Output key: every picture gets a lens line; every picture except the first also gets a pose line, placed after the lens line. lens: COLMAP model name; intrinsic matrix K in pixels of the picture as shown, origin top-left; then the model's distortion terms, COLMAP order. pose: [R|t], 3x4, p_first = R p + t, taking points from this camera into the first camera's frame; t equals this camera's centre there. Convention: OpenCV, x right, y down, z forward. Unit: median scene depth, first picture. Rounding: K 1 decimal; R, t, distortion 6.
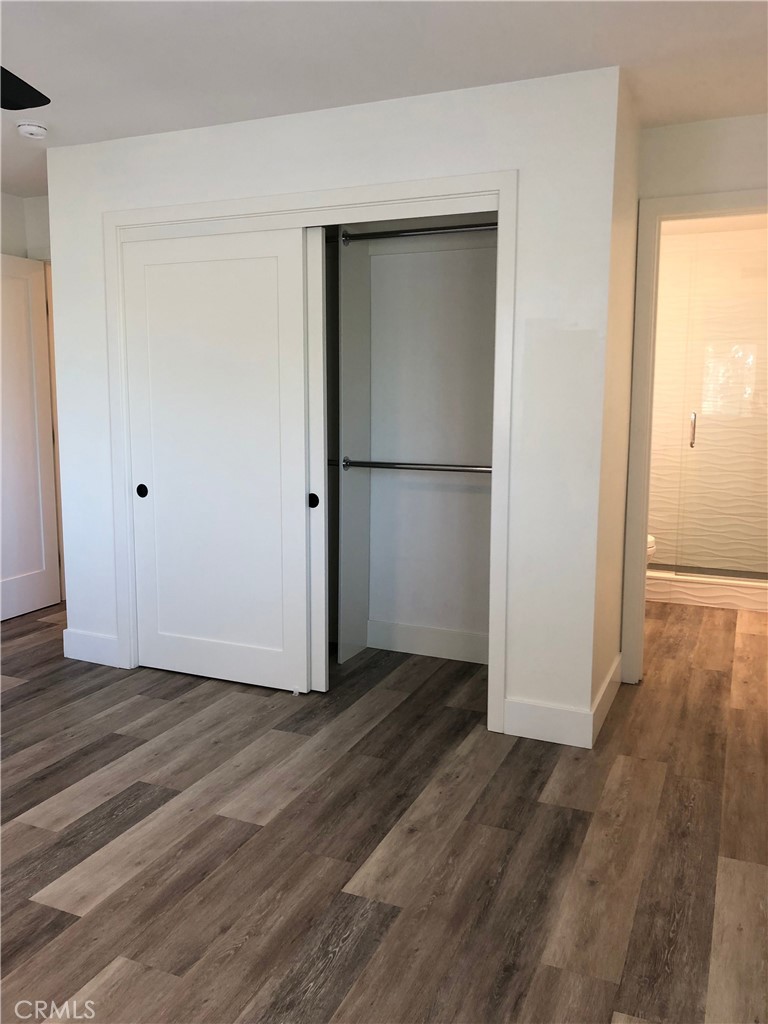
lens RADIAL K [[839.8, 0, 384.0], [0, 839.8, 512.0], [0, 0, 1]] dist [-0.007836, 0.012139]
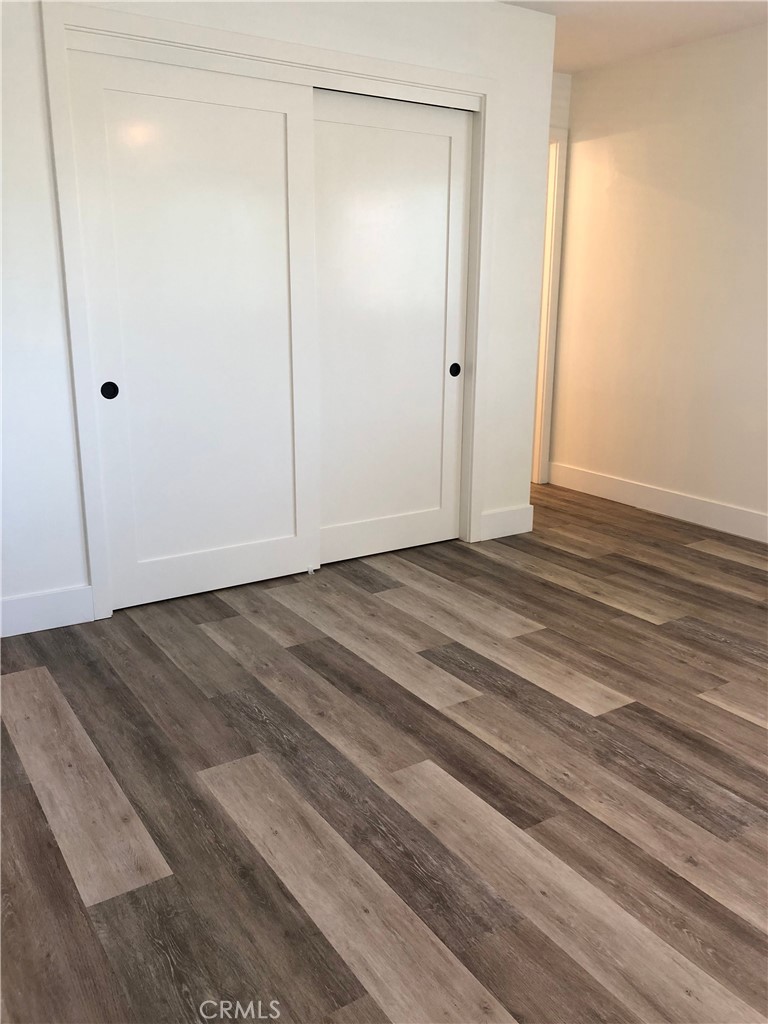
lens RADIAL K [[839.8, 0, 384.0], [0, 839.8, 512.0], [0, 0, 1]] dist [-0.007836, 0.012139]
pose [[0.554157, -0.224123, 0.801673, -1.128813], [0.121871, 0.974539, 0.188207, -0.045751], [-0.823443, -0.006595, 0.567361, 0.465432]]
